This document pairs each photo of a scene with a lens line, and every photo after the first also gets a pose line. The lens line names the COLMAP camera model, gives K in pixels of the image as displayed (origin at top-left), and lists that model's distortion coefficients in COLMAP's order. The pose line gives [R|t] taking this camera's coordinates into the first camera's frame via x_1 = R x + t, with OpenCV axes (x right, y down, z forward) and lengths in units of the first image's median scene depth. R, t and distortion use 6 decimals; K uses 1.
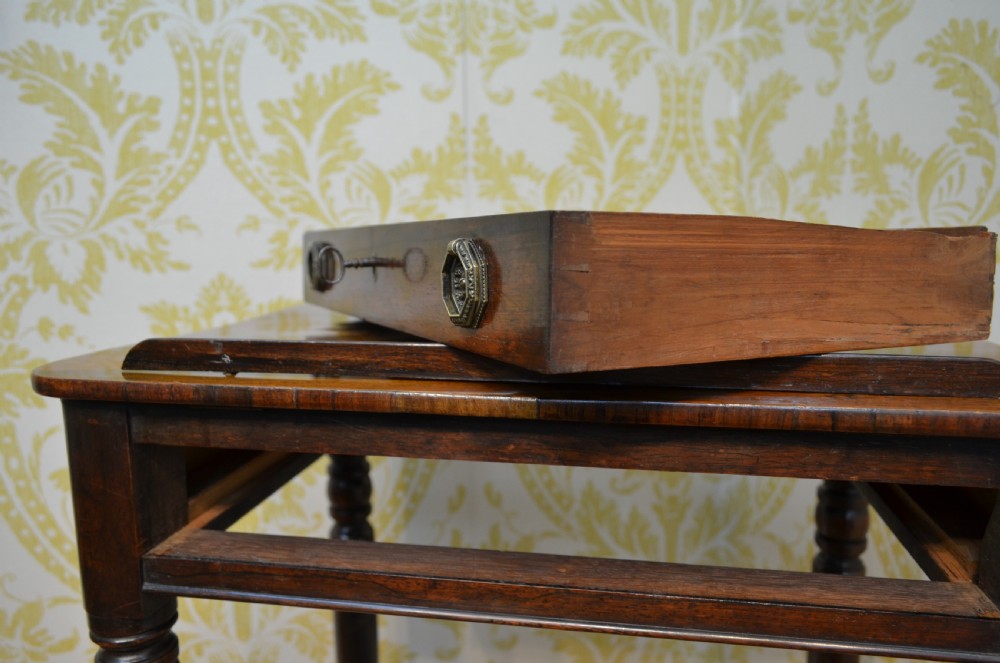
lens RADIAL K [[759.5, 0, 506.2], [0, 759.5, 341.6], [0, 0, 1]] dist [-0.007090, 0.005825]
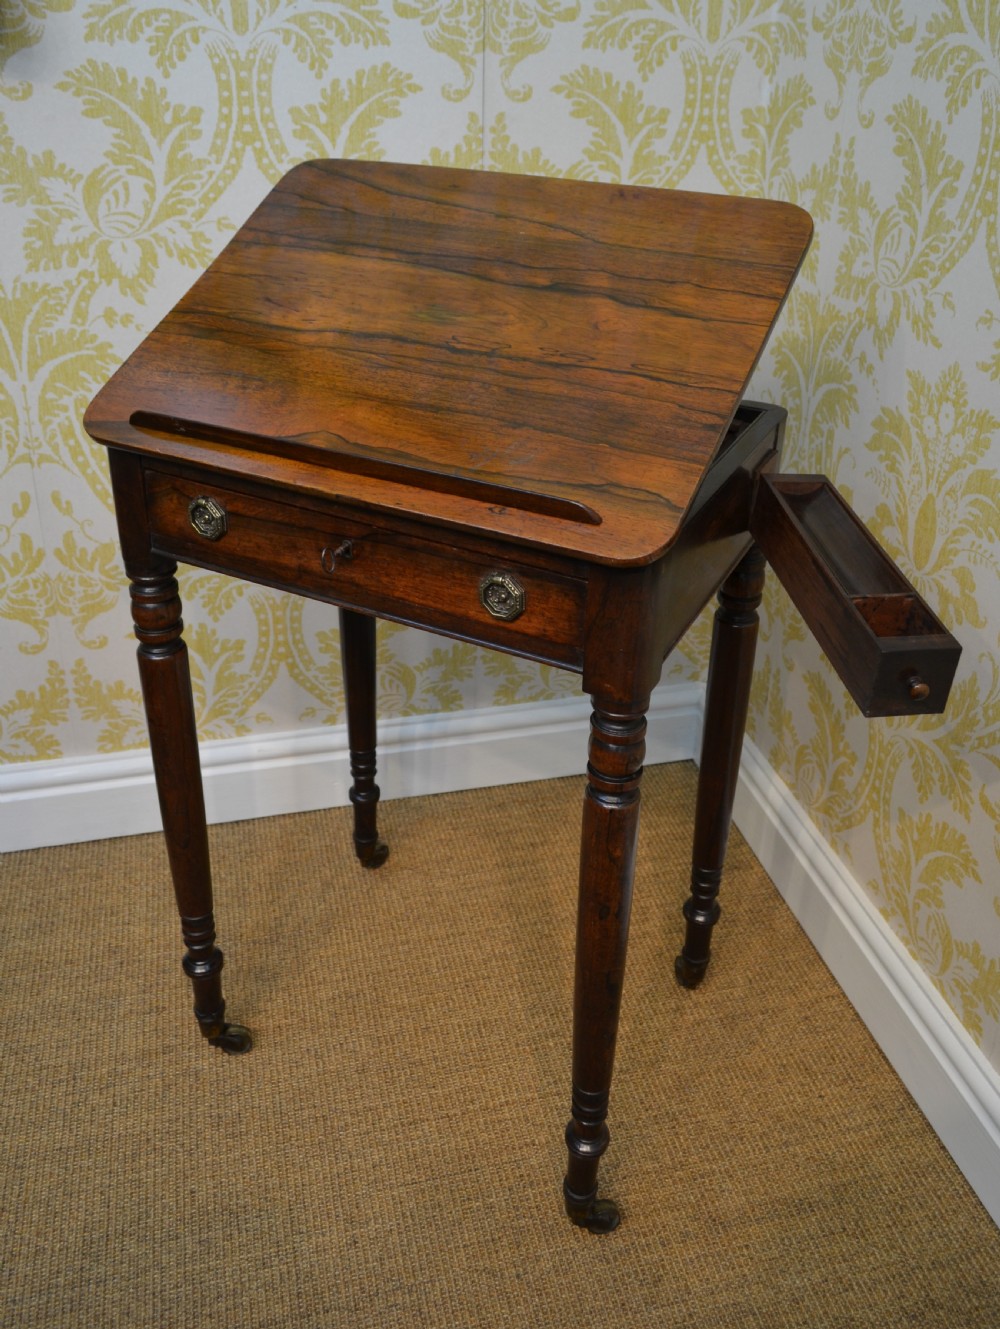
lens RADIAL K [[1192.0, 0, 530.2], [0, 1192.0, 545.7], [0, 0, 1]] dist [-0.009133, 0.009569]
pose [[0.997870, 0.057302, -0.031190, 0.105650], [-0.045725, 0.955277, 0.292157, -0.243676], [0.046536, -0.290109, 0.955862, -0.802549]]
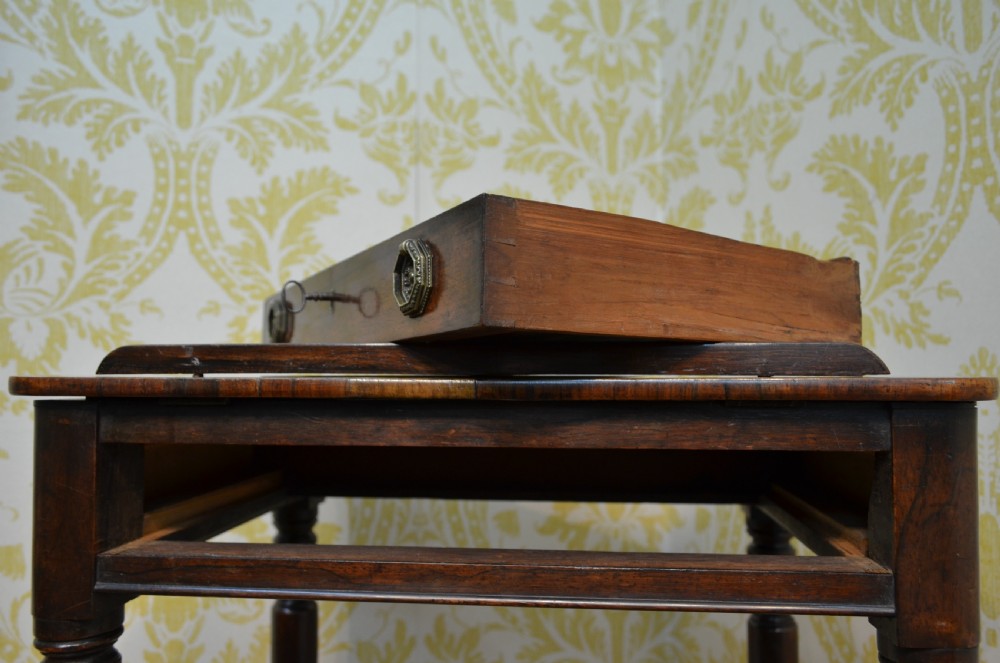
lens RADIAL K [[759.5, 0, 505.0], [0, 759.5, 340.5], [0, 0, 1]] dist [-0.007090, 0.005825]
pose [[0.997968, 0.007511, 0.063274, 0.005568], [0.004883, 0.981093, -0.193474, 0.101732], [-0.063531, 0.193390, 0.979063, -0.057721]]
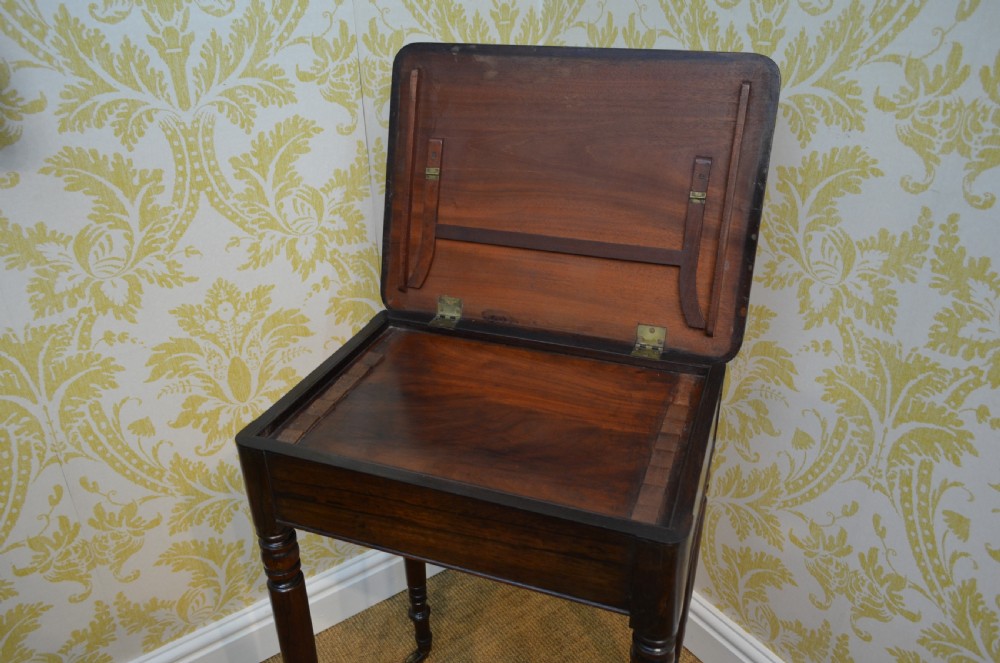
lens RADIAL K [[759.5, 0, 504.0], [0, 759.5, 335.6], [0, 0, 1]] dist [-0.007090, 0.005825]
pose [[0.954675, -0.143454, 0.260798, -0.264993], [0.056344, 0.947451, 0.314901, -0.438958], [-0.292267, -0.285934, 0.912591, -0.549976]]
